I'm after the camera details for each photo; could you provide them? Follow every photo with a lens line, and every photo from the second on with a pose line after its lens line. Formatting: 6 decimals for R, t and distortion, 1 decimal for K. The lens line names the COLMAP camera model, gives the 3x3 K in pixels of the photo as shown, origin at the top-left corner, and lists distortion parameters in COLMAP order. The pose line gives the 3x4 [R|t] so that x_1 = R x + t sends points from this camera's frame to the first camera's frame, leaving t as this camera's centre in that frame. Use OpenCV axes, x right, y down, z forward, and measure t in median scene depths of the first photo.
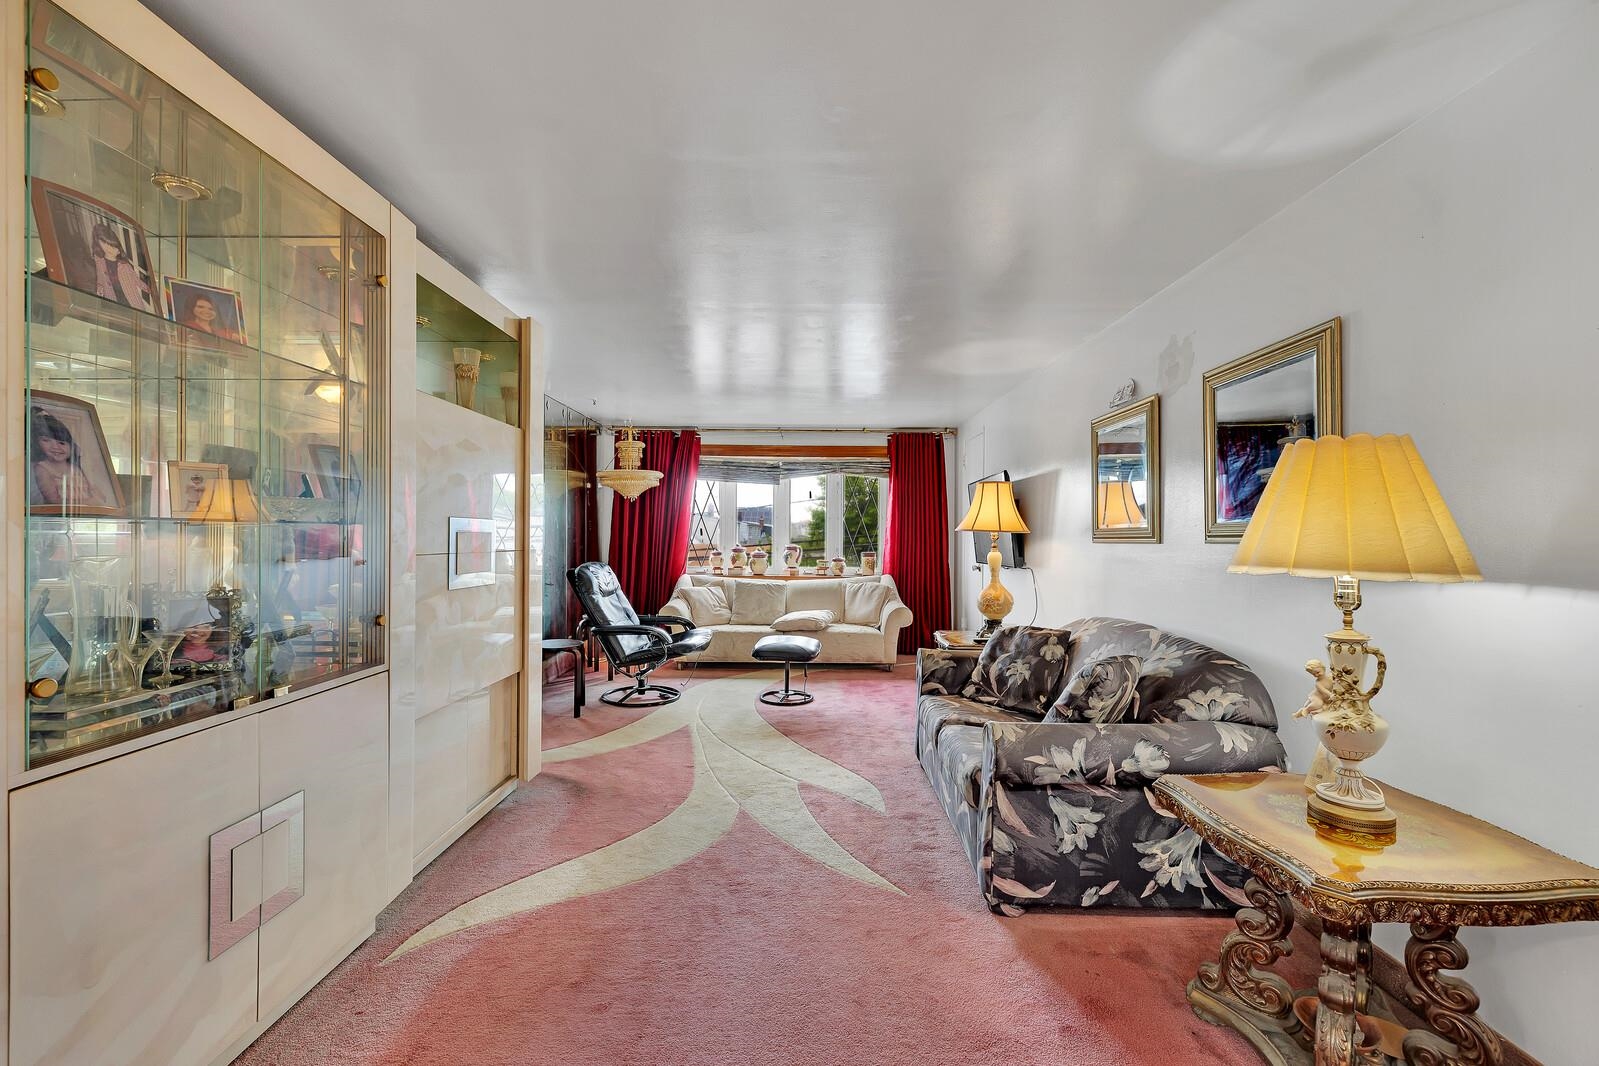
lens RADIAL K [[681.0, 0, 799.2], [0, 681.0, 532.0], [0, 0, 1]] dist [0.000986, -0.000606]
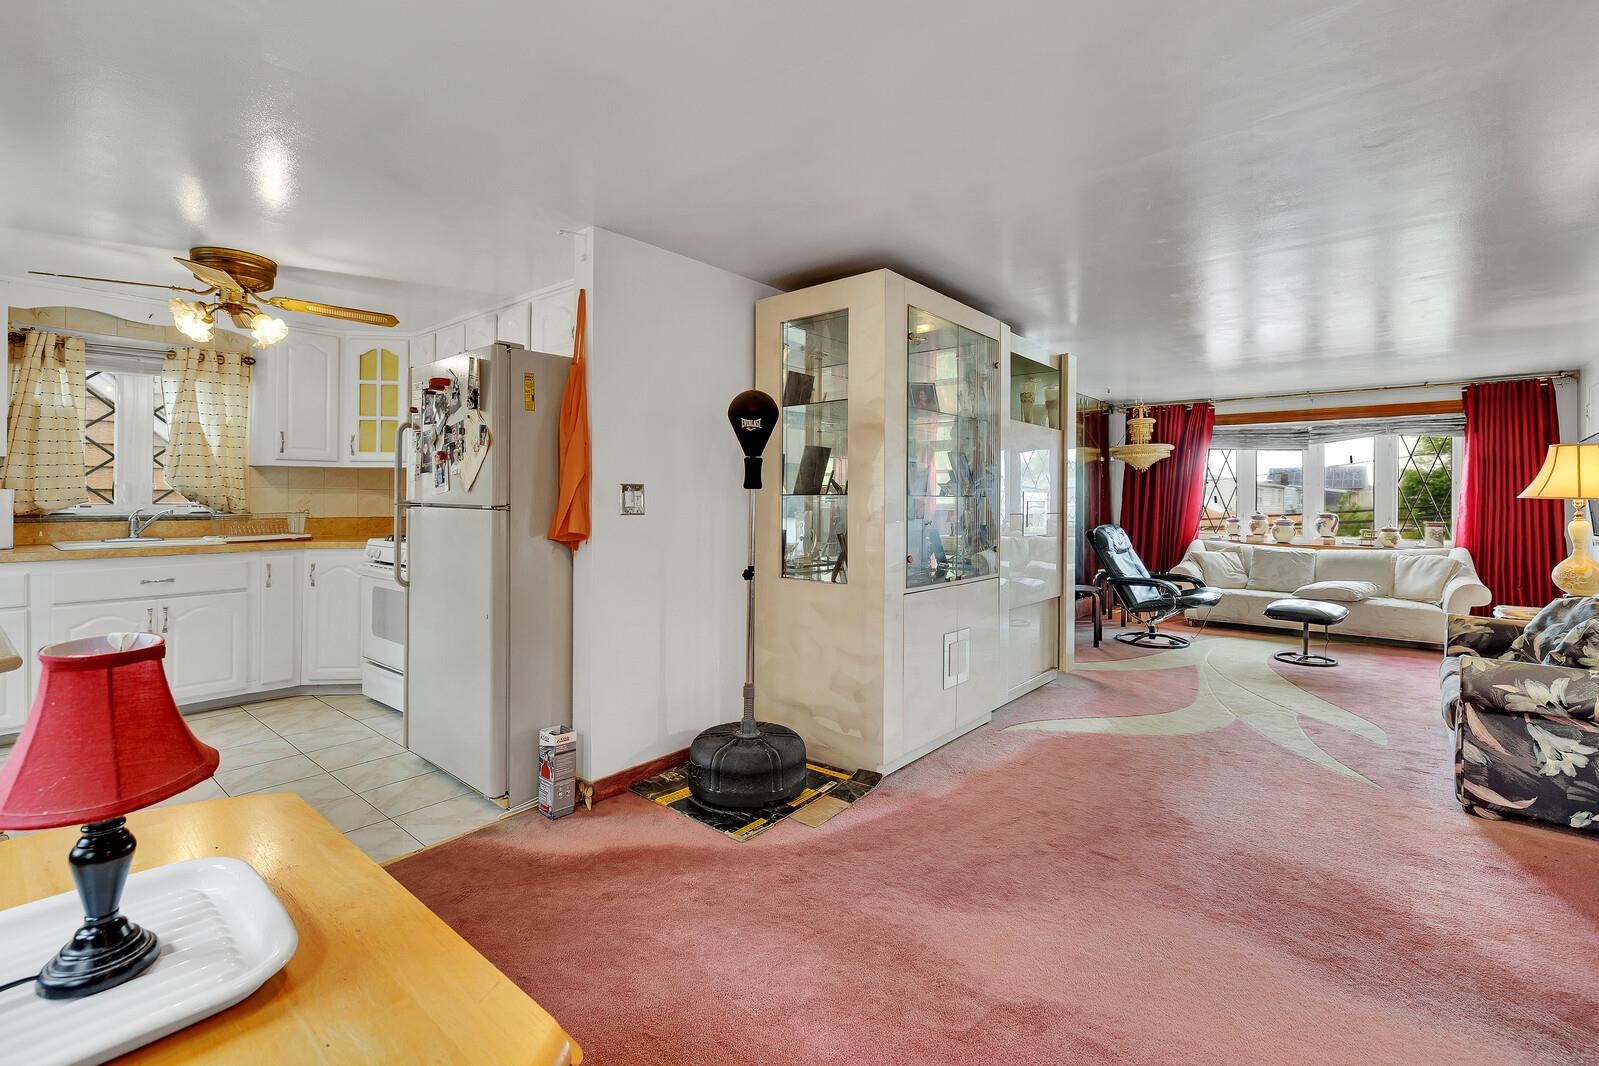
lens RADIAL K [[681.0, 0, 801.4], [0, 681.0, 502.9], [0, 0, 1]] dist [0.000986, -0.000606]
pose [[0.761714, 0.000591, -0.647913, 0.068461], [0.003112, 0.999985, 0.004570, -0.001881], [0.647906, -0.005498, 0.761700, -0.285138]]
